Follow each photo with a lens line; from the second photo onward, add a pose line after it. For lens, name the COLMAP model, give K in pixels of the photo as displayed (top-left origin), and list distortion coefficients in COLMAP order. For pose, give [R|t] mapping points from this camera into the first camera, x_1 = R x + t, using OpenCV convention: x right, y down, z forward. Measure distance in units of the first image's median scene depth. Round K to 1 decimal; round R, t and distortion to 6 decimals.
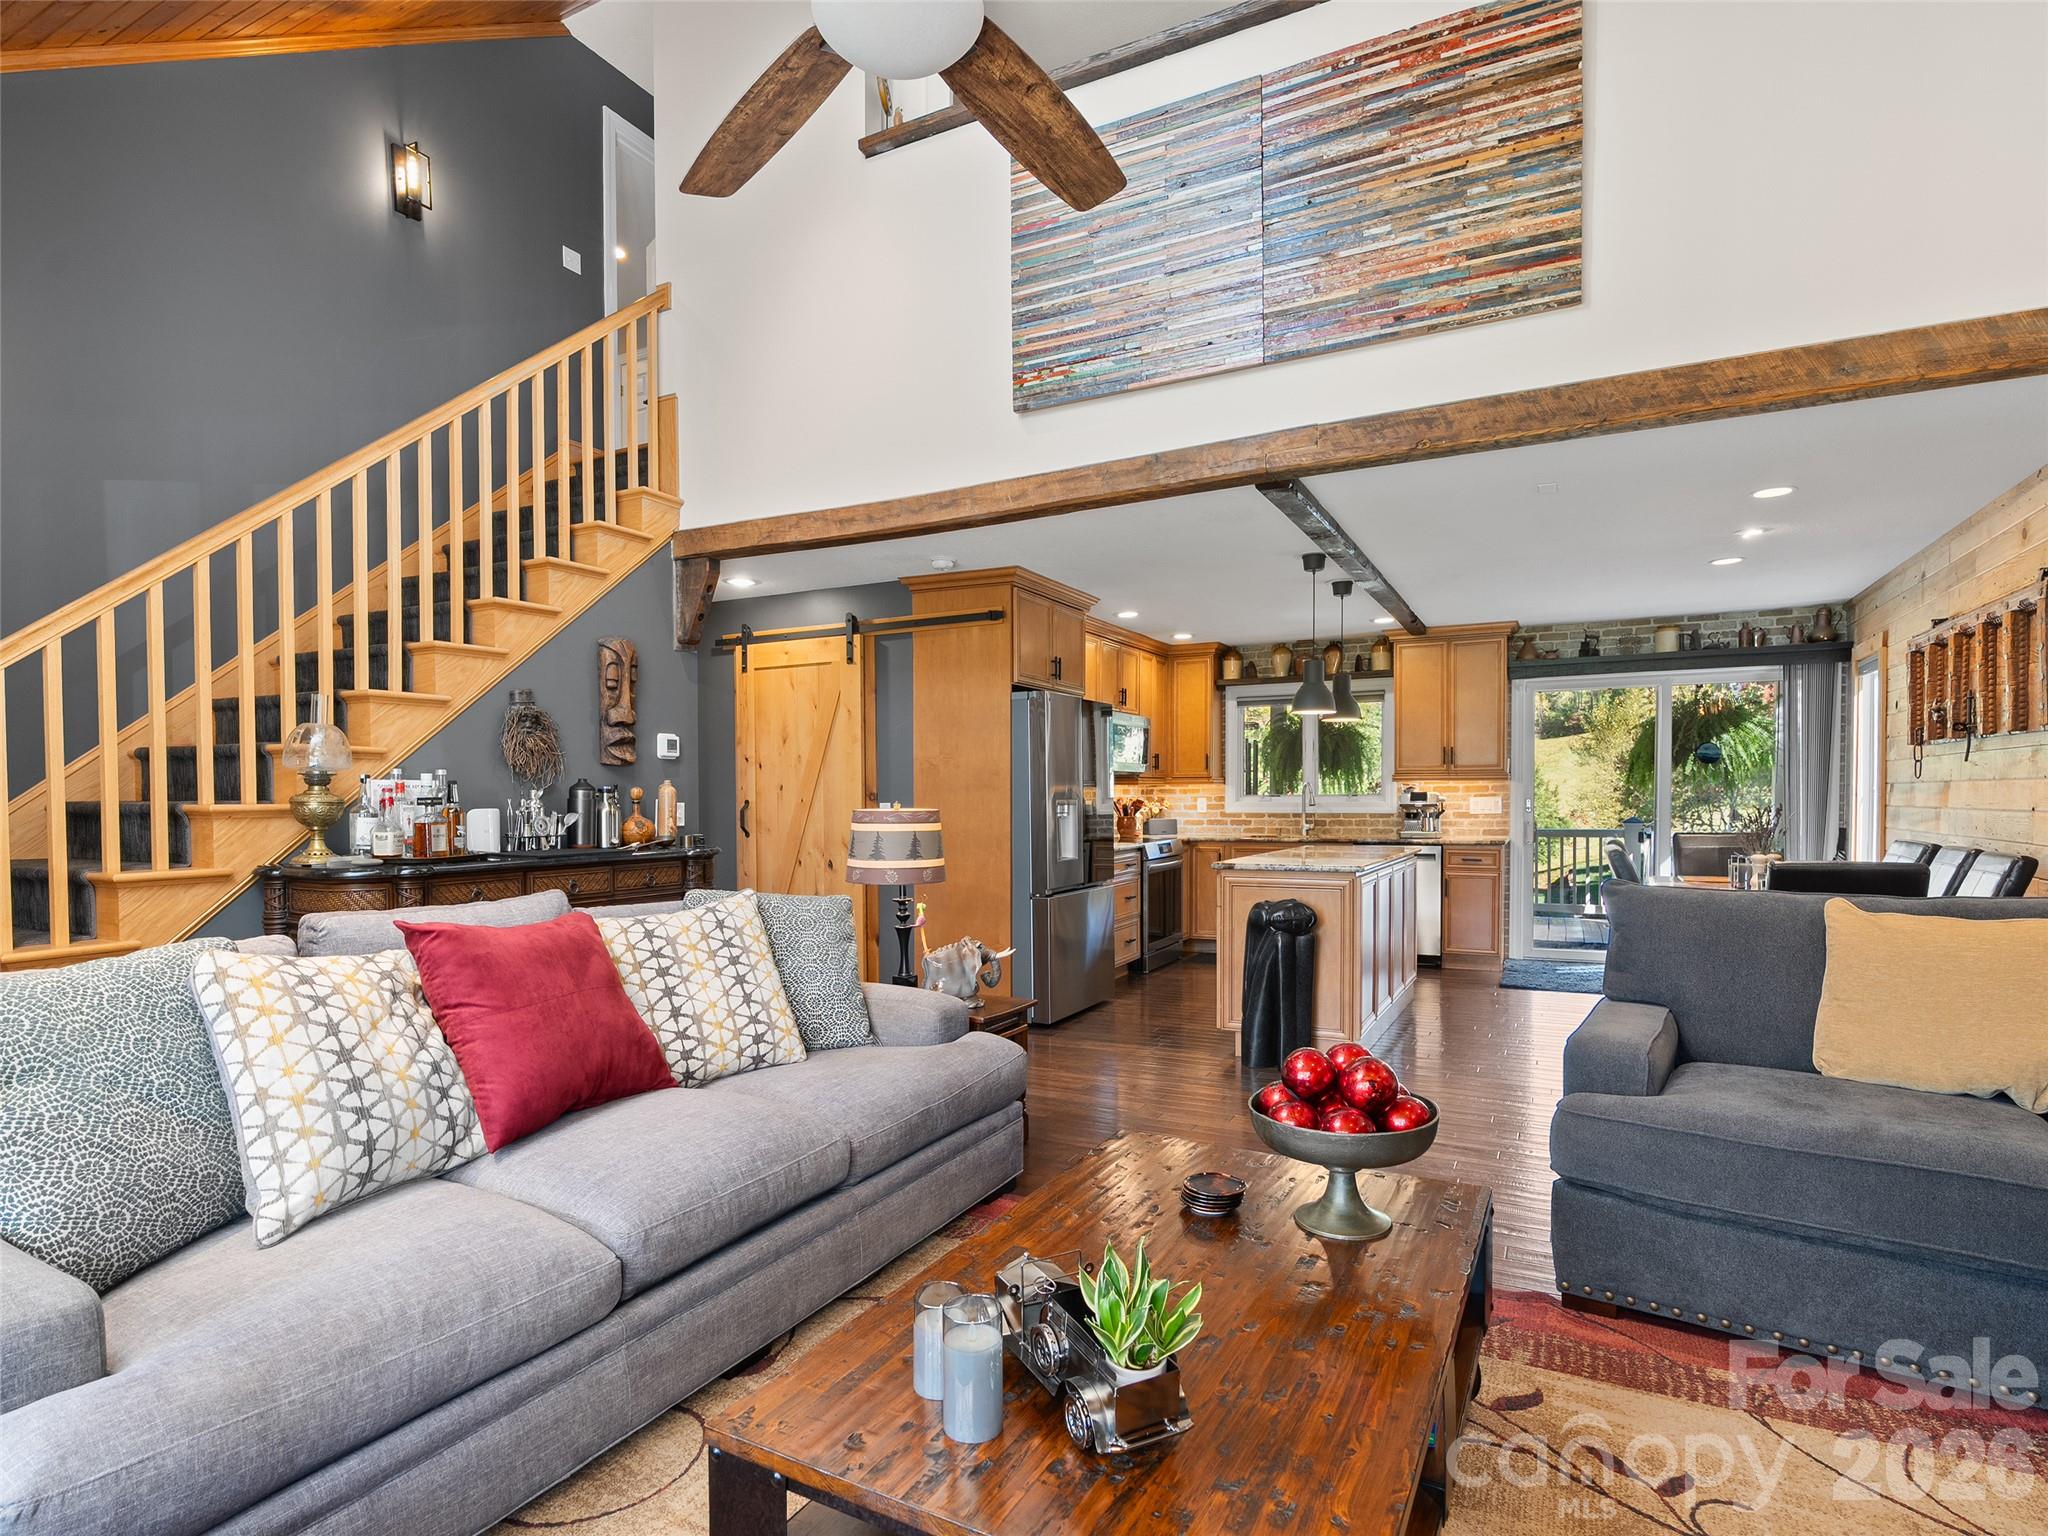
lens RADIAL K [[1047.3, 0, 1012.7], [0, 1047.3, 816.0], [0, 0, 1]] dist [-0.005437, -0.001185]
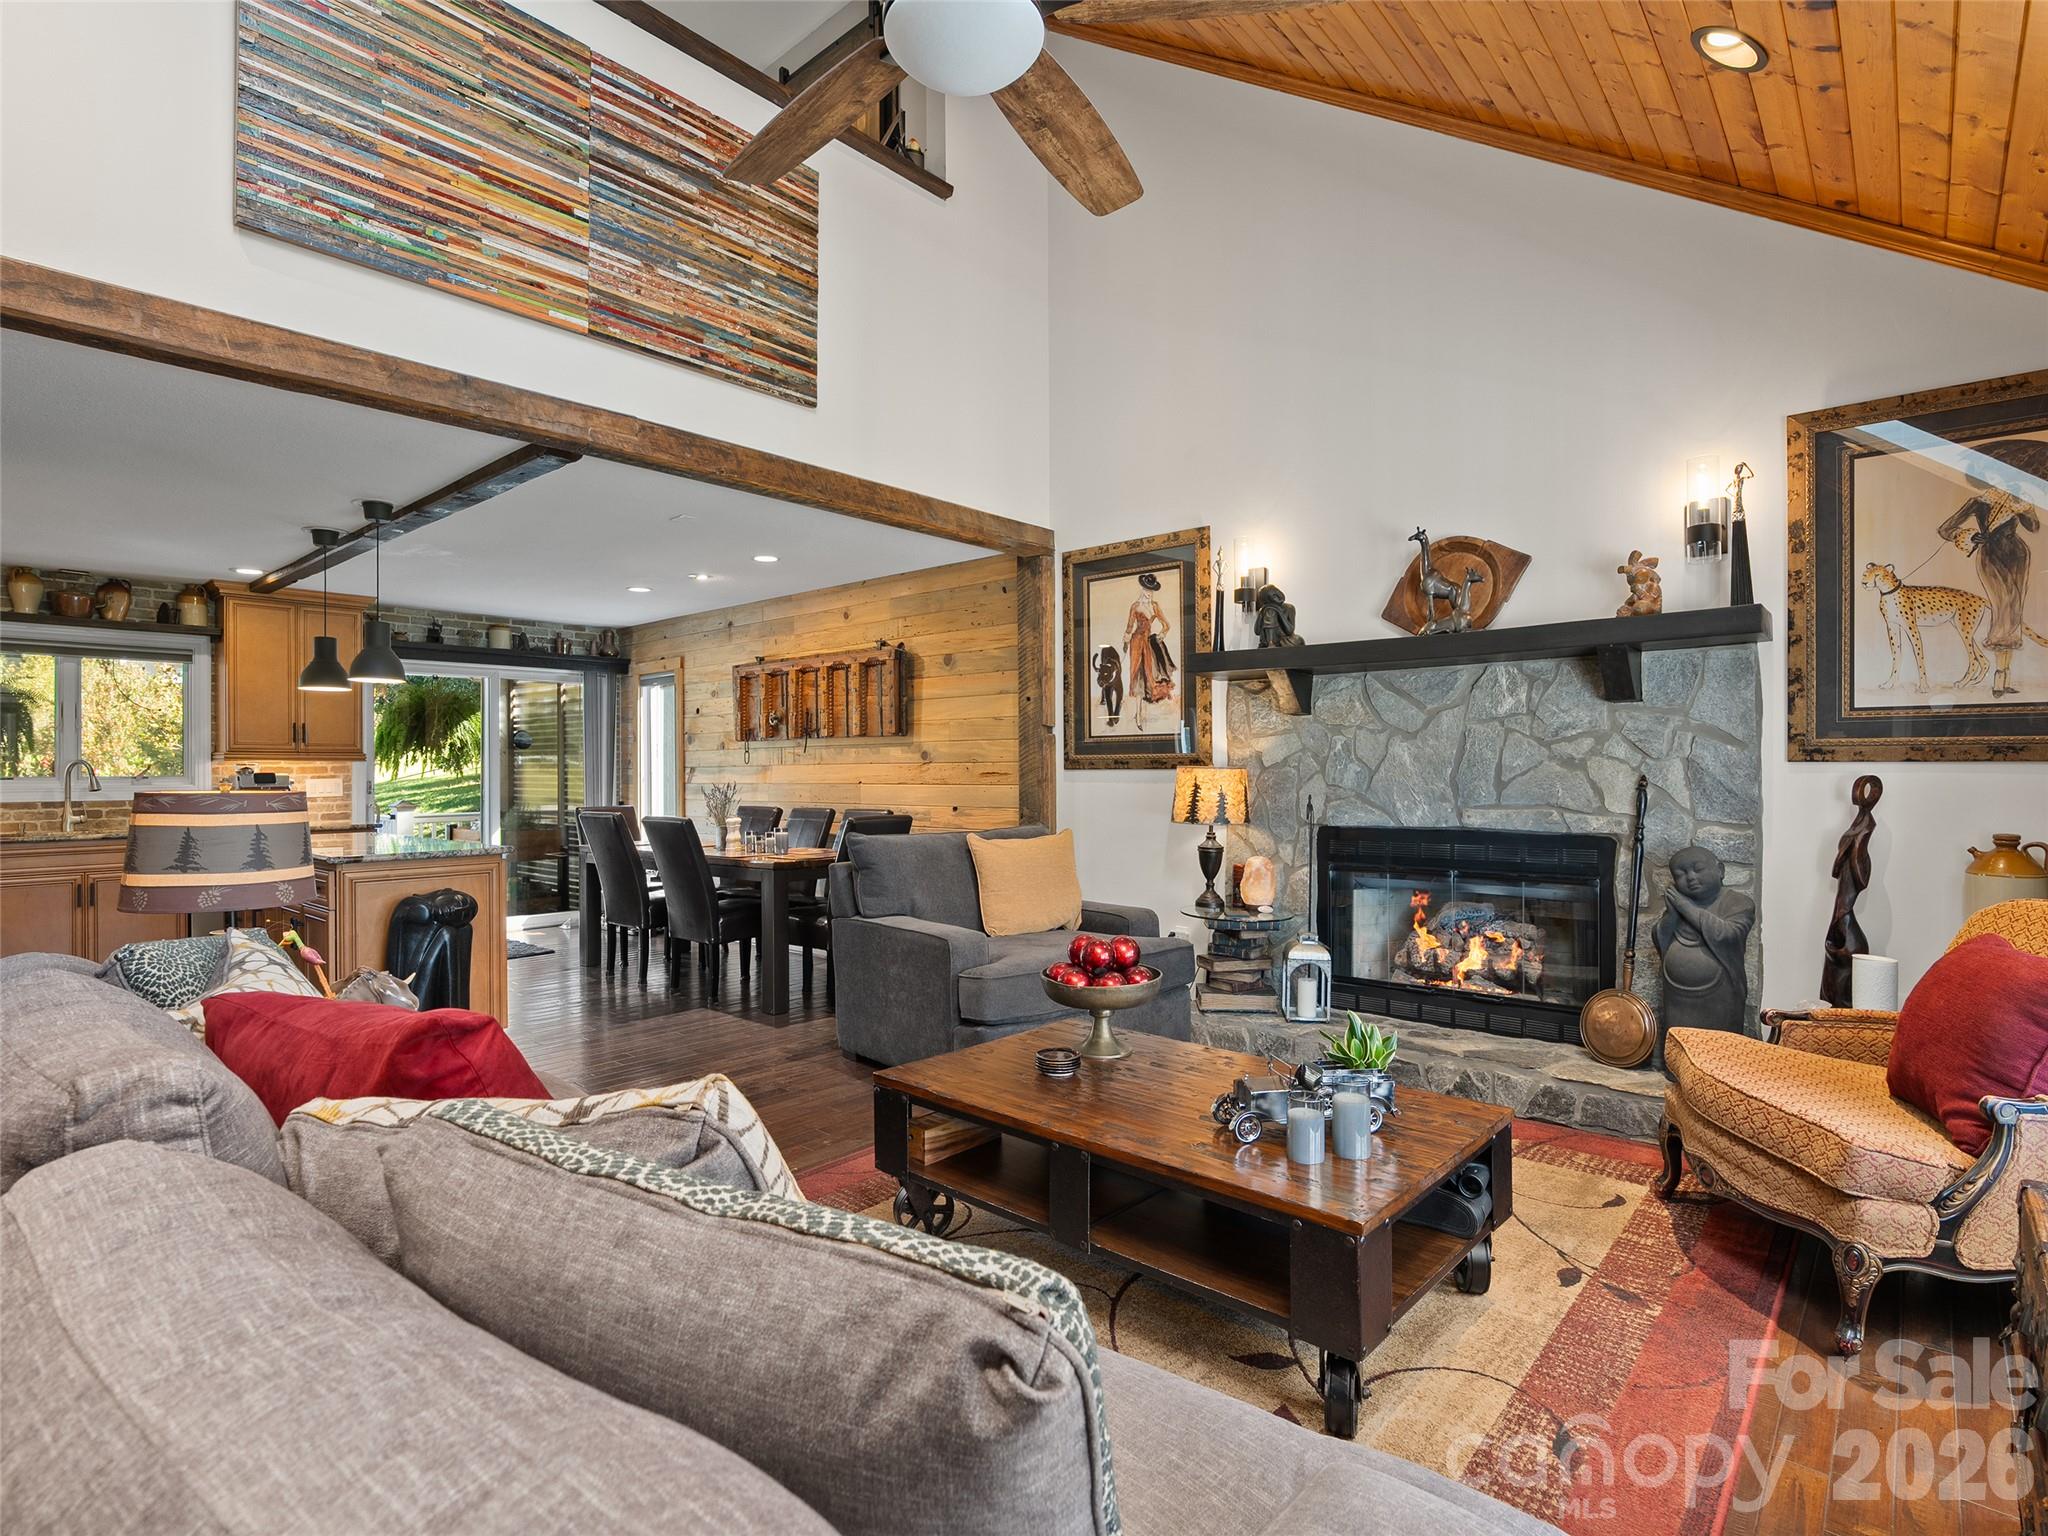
lens RADIAL K [[1047.3, 0, 1010.5], [0, 1047.3, 769.2], [0, 0, 1]] dist [-0.005437, -0.001185]
pose [[0.243529, 0.007792, 0.969862, -0.604136], [0.024105, 0.999610, -0.014084, 0.001987], [-0.969594, 0.026808, 0.243247, 0.373249]]
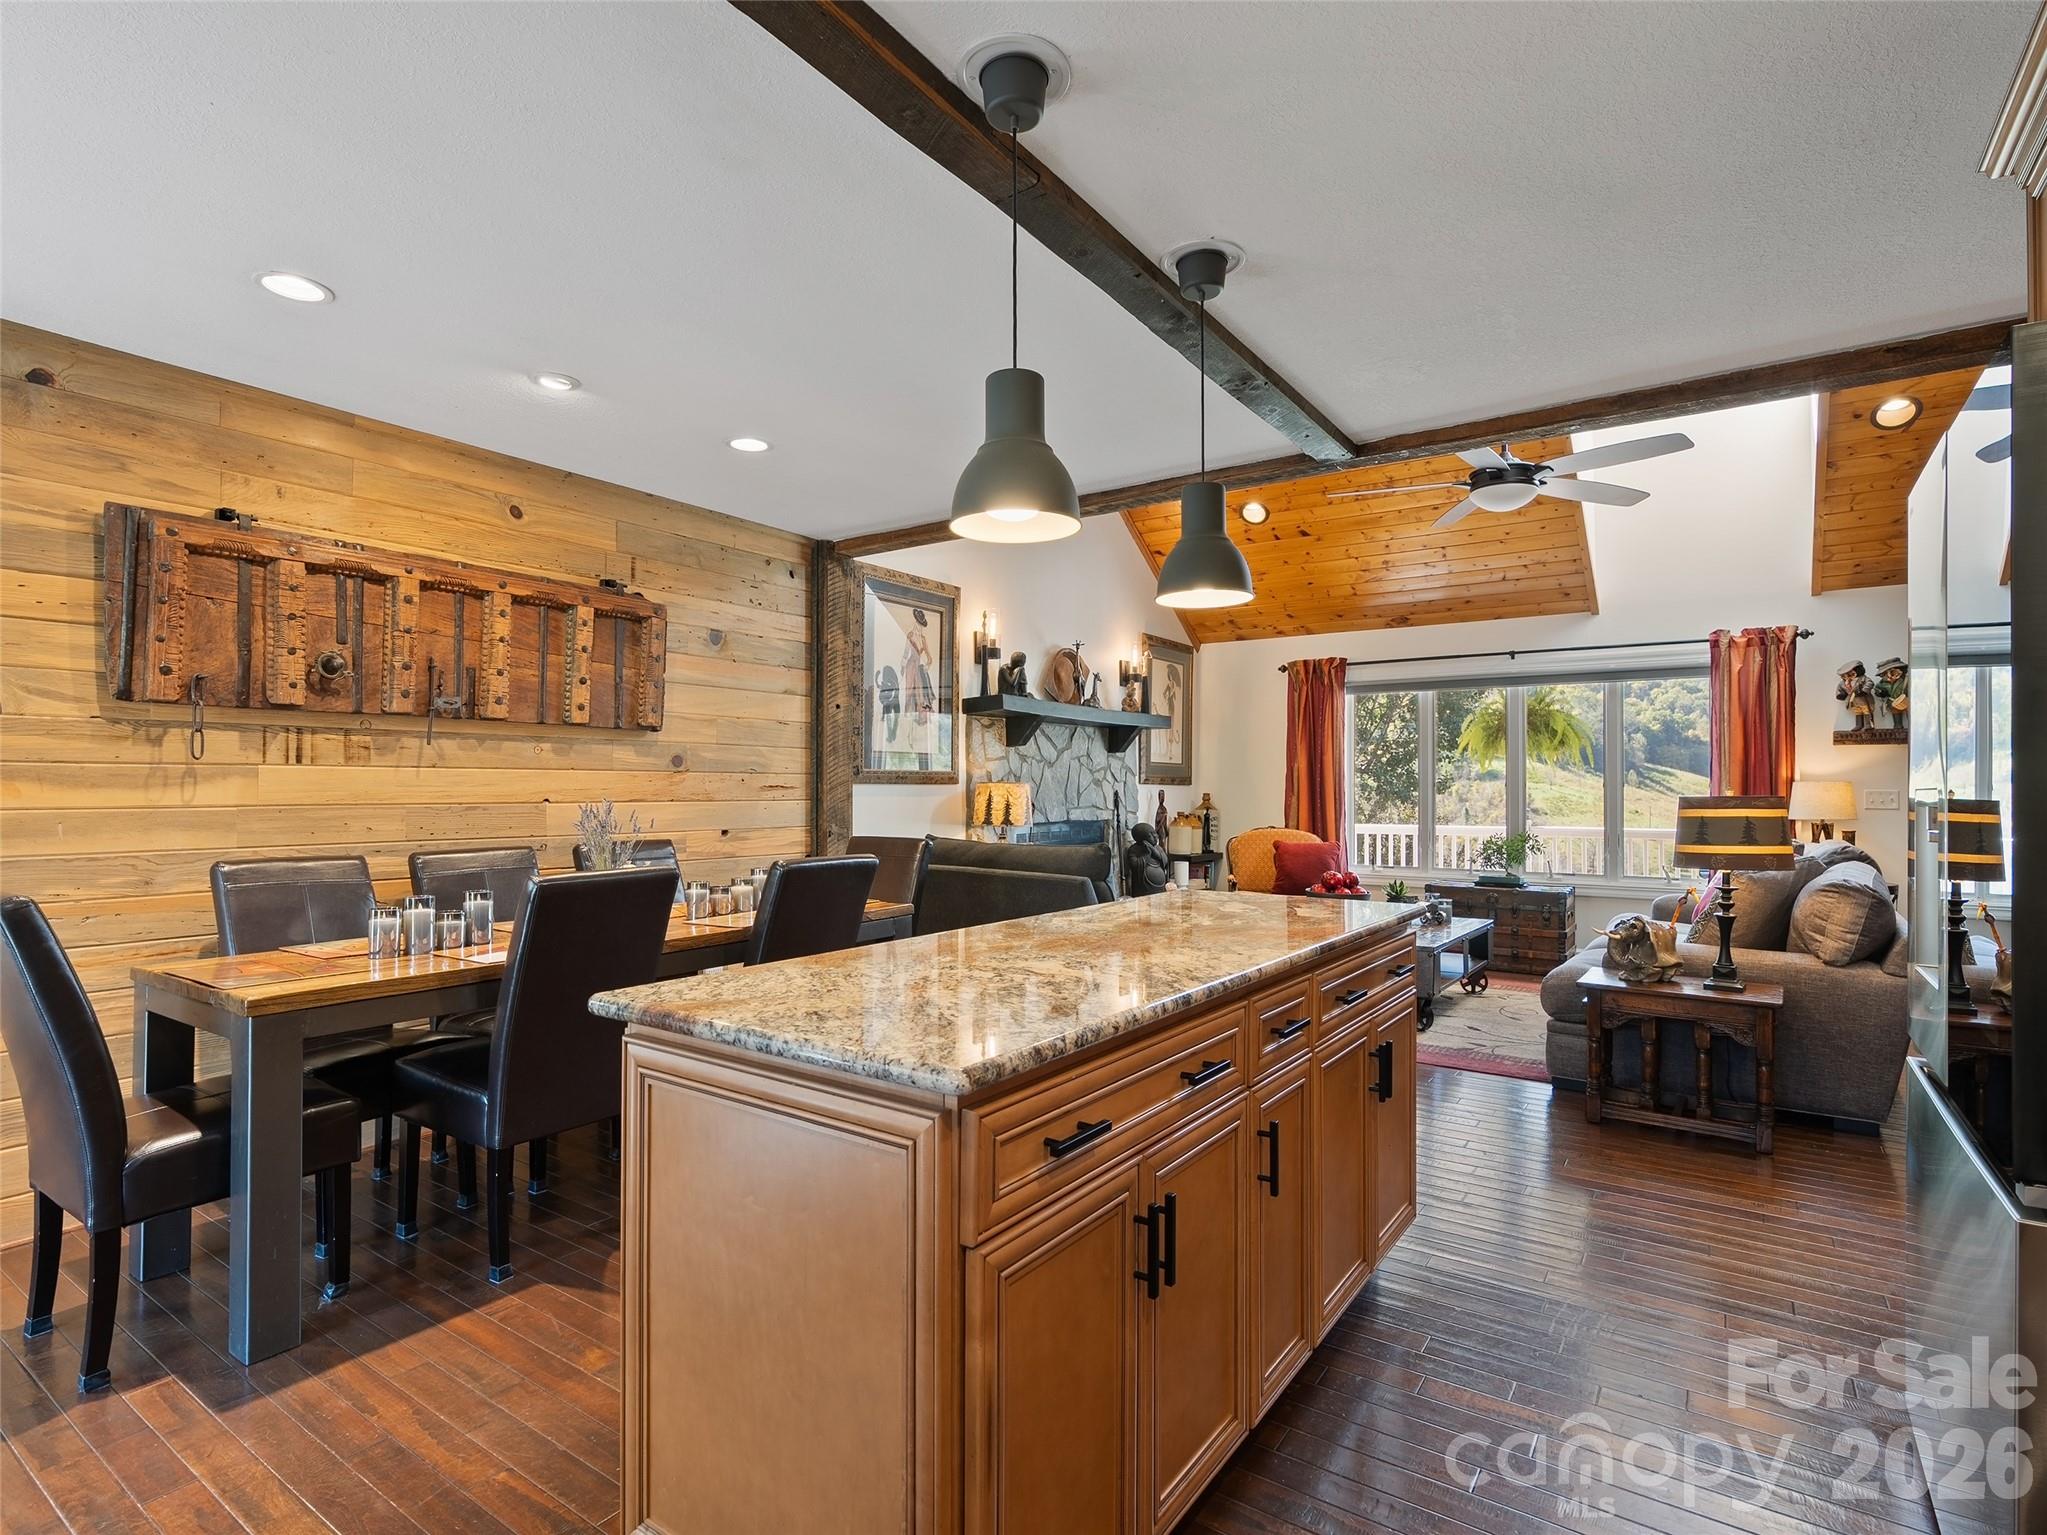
lens RADIAL K [[1046.8, 0, 1020.4], [0, 1046.8, 772.8], [0, 0, 1]] dist [-0.005437, -0.001185]
pose [[-0.993743, 0.002261, 0.111665, 0.429689], [0.003390, 0.999945, 0.009919, -0.043596], [-0.111636, 0.010235, -0.993696, 2.005906]]
